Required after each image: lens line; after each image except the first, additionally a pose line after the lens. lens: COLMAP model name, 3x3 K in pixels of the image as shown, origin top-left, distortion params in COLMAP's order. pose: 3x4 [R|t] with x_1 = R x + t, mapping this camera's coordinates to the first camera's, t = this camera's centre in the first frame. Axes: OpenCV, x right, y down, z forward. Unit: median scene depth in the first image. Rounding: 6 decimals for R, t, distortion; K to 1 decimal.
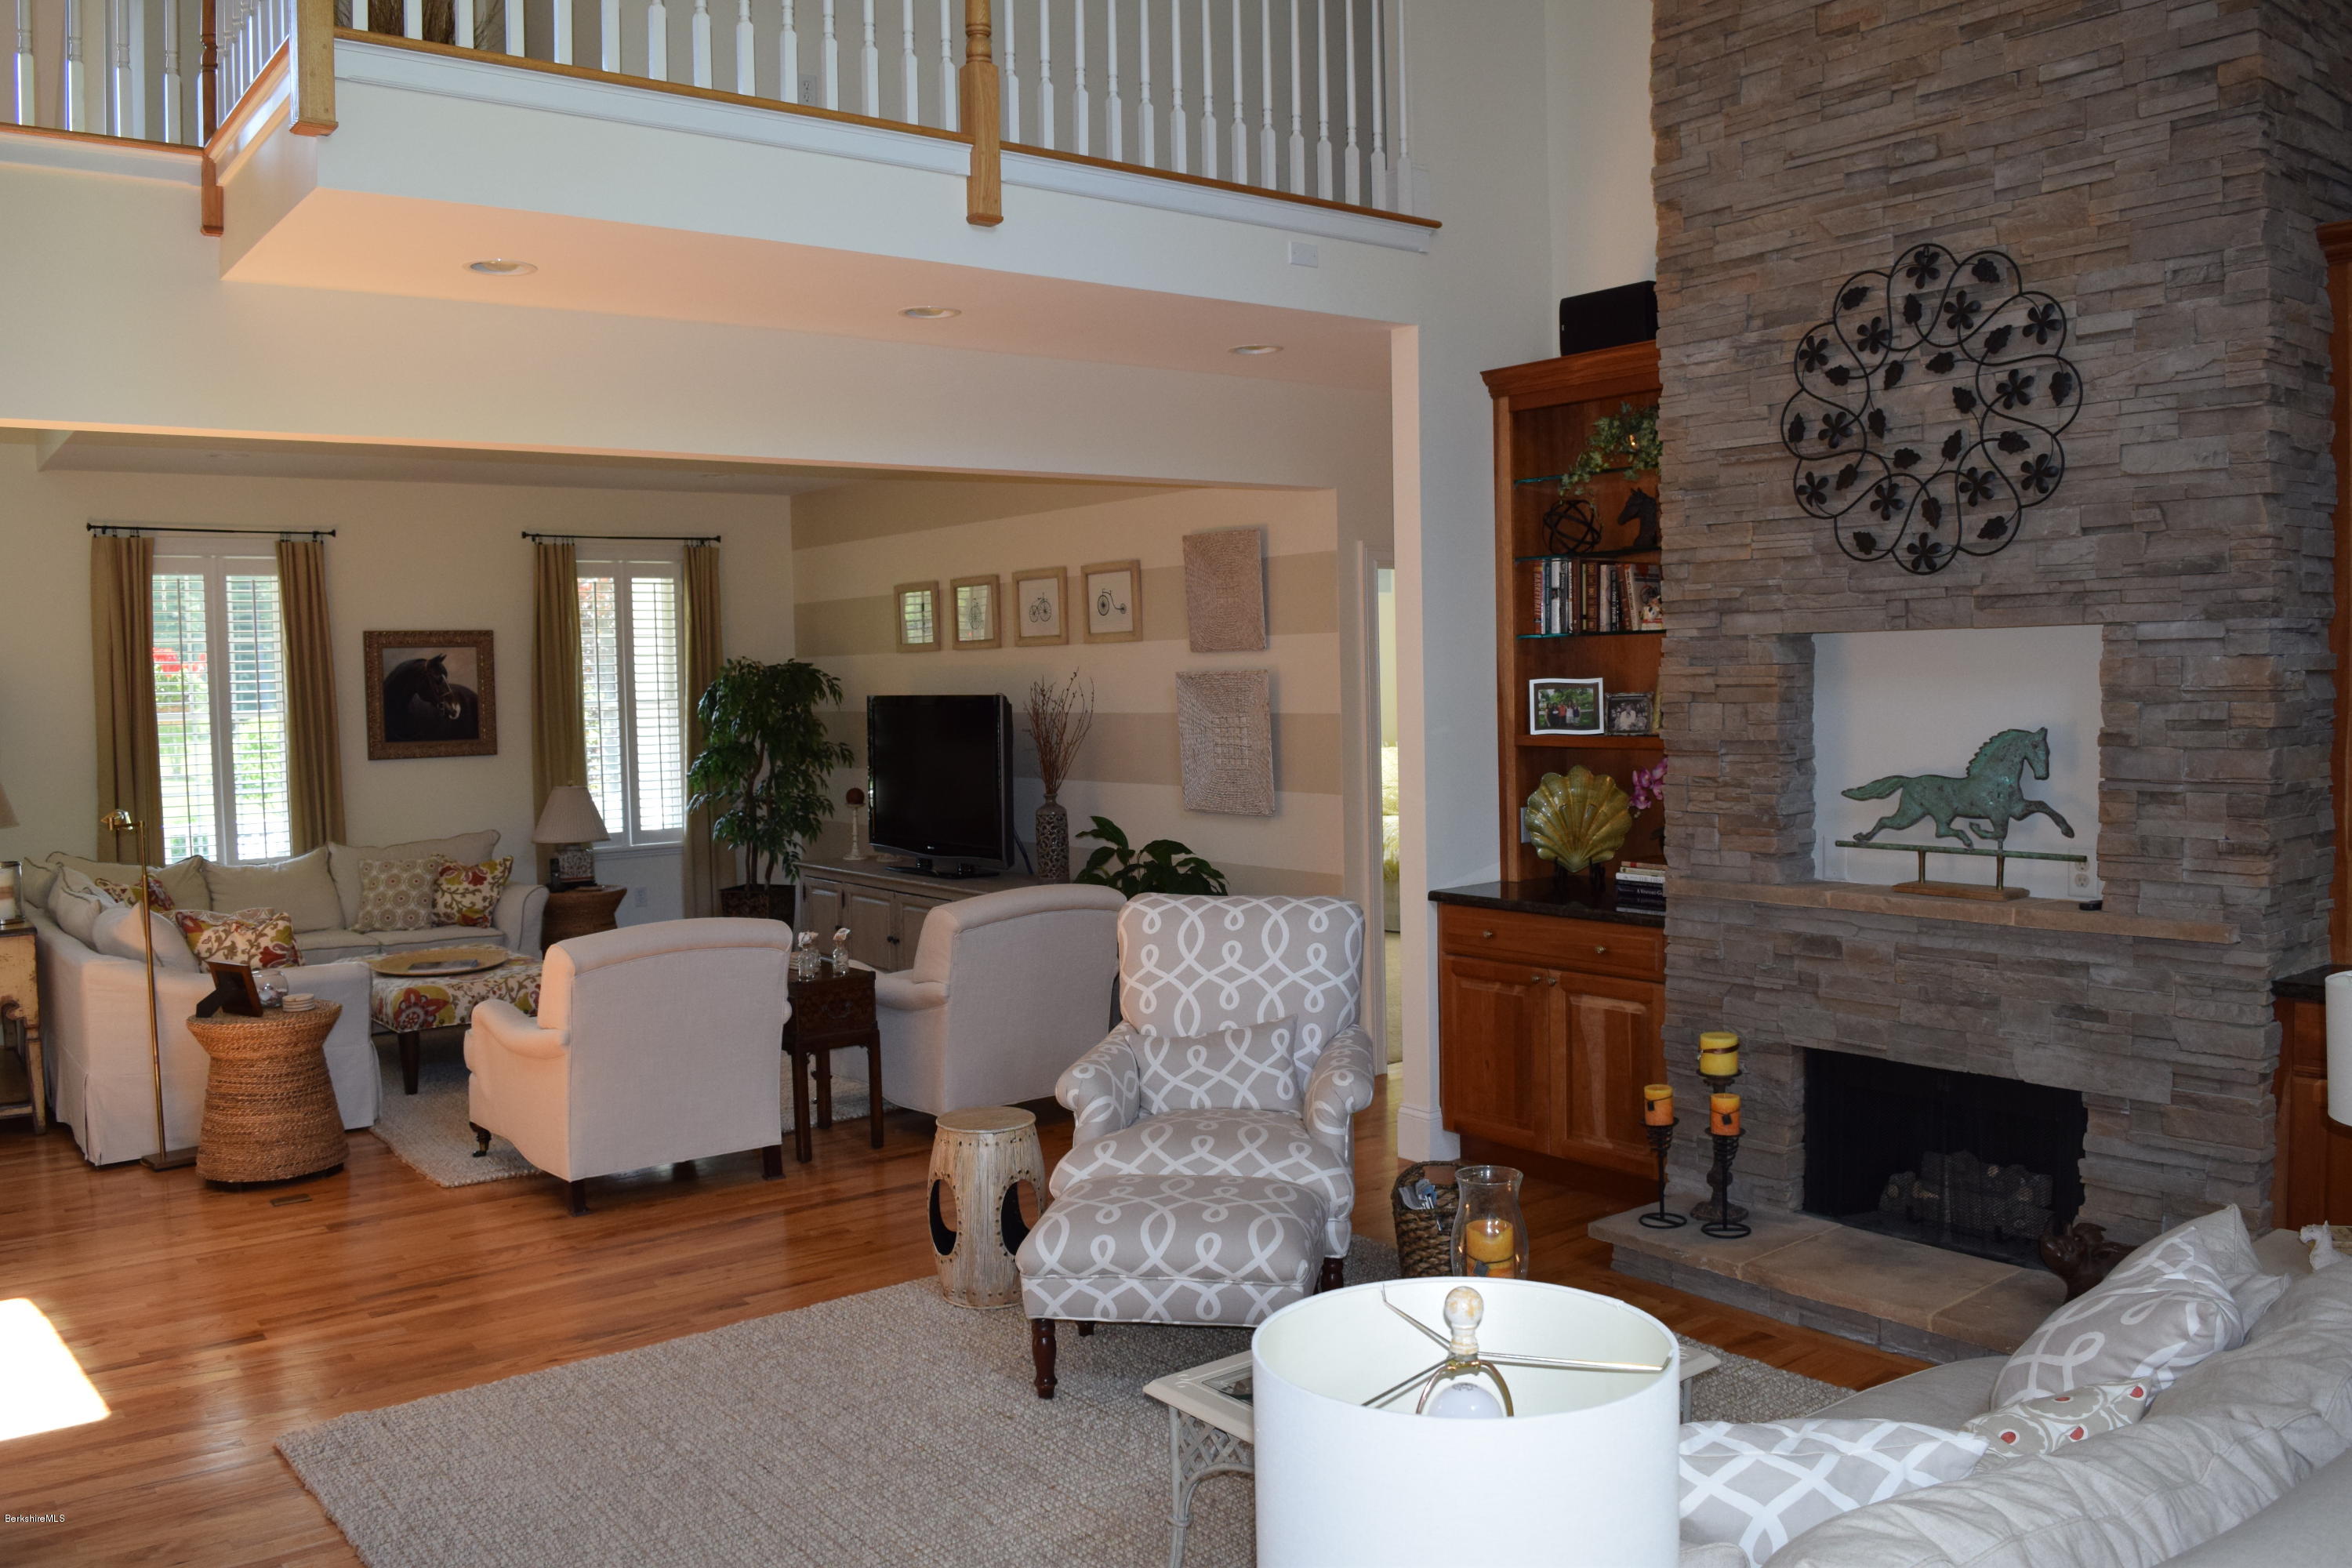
lens RADIAL K [[1842.3, 0, 1189.1], [0, 1842.3, 775.1], [0, 0, 1]] dist [-0.096658, 0.020606]
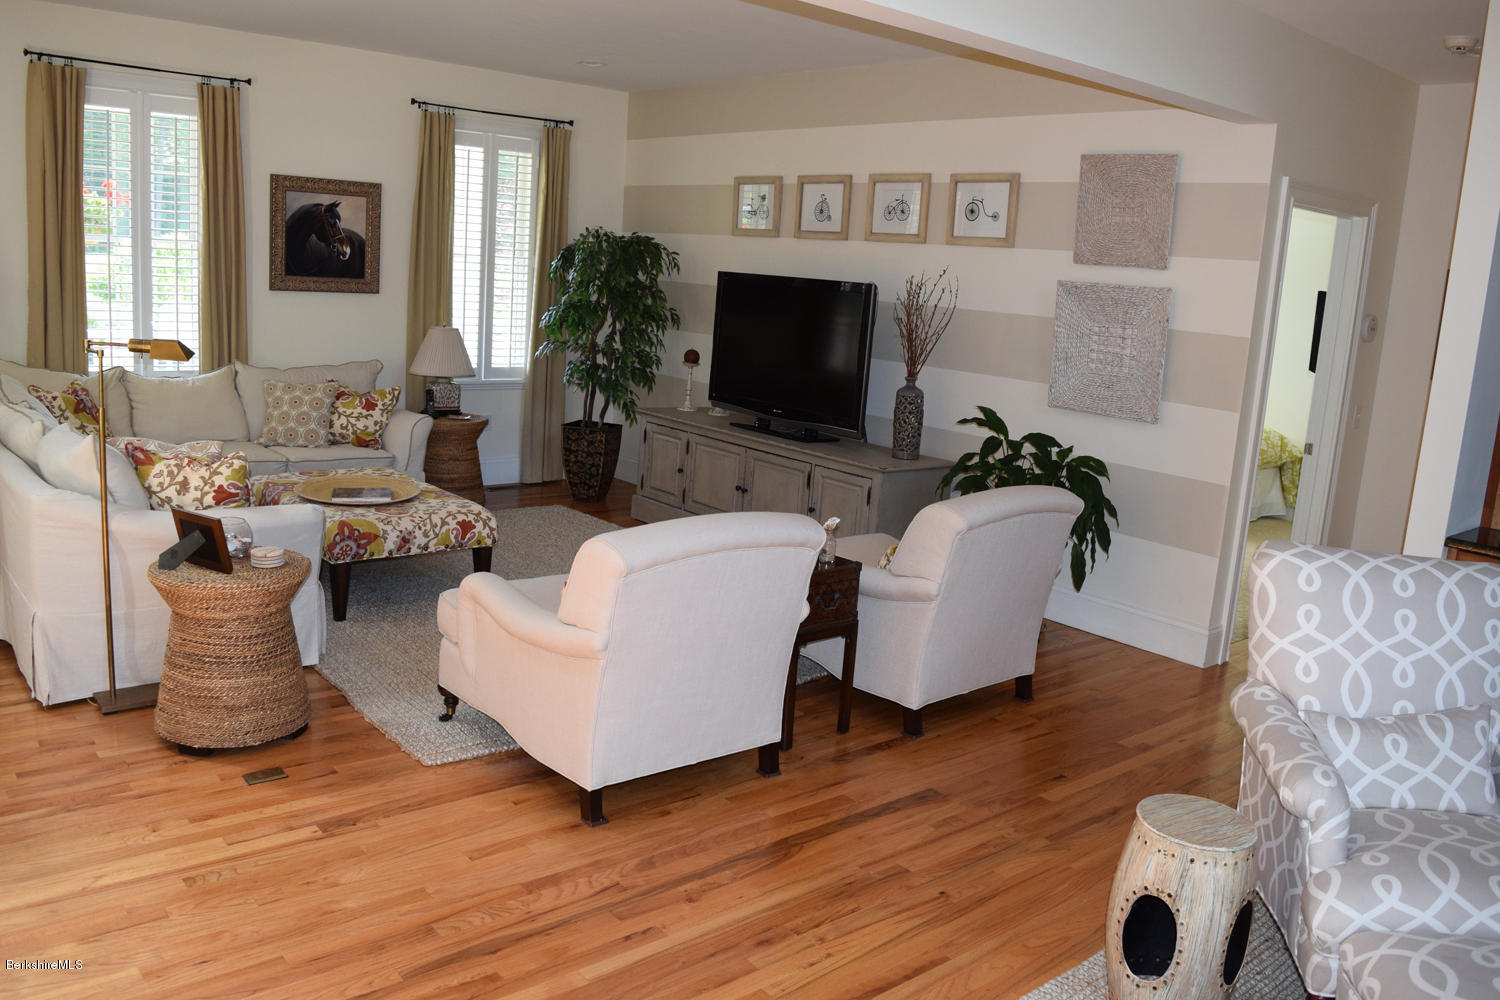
lens RADIAL K [[1175.0, 0, 755.9], [0, 1175.0, 496.0], [0, 0, 1]] dist [-0.096658, 0.020606]
pose [[0.995296, 0.082317, 0.051085, -0.328963], [-0.088631, 0.986594, 0.137030, -0.012874], [-0.039120, -0.140913, 0.989249, 0.475064]]
